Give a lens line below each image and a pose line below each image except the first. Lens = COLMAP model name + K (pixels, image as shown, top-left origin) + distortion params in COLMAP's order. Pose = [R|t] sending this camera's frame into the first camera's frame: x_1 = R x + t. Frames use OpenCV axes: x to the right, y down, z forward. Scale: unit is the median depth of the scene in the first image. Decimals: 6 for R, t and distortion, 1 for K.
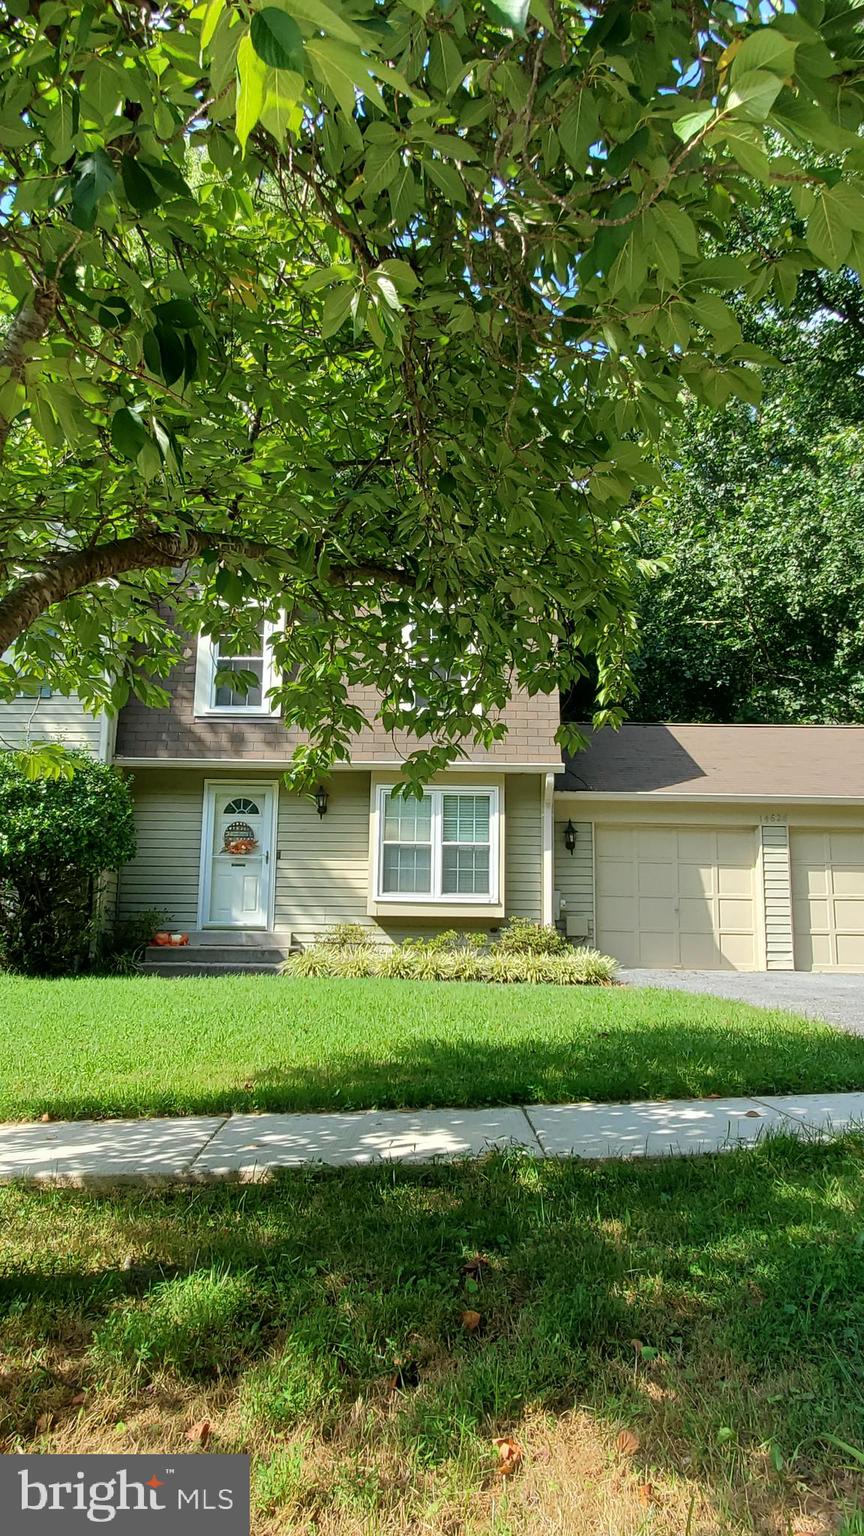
lens RADIAL K [[1039.8, 0, 432.6], [0, 1039.8, 742.6], [0, 0, 1]] dist [0.032061, 0.002688]
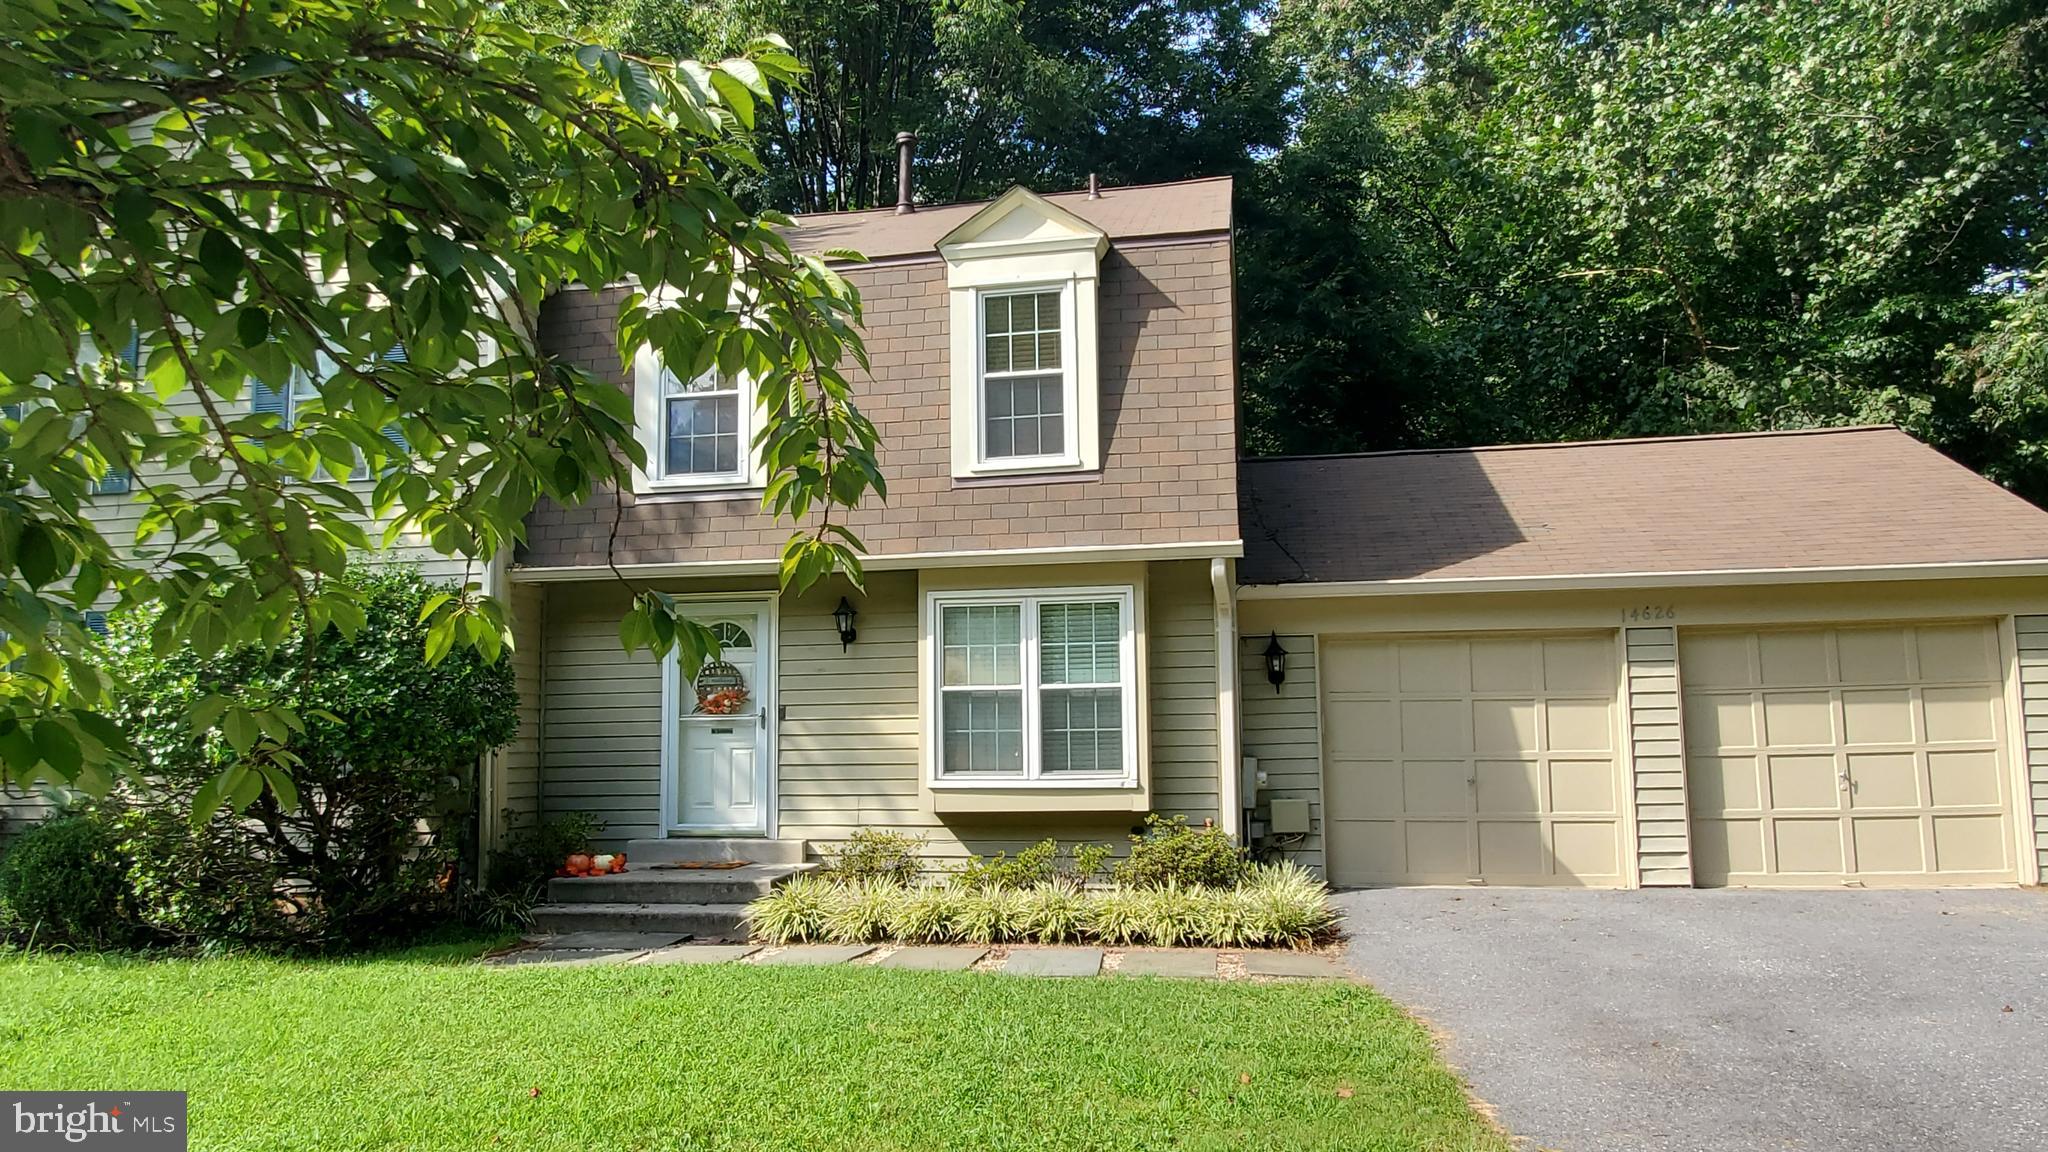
lens RADIAL K [[1386.4, 0, 1024.0], [0, 1386.4, 576.0], [0, 0, 1]] dist [0.032061, 0.002688]
pose [[0.985051, -0.048228, -0.165374, 0.130624], [0.059365, 0.996242, 0.063074, -0.015147], [0.161711, -0.071948, 0.984212, 0.228527]]
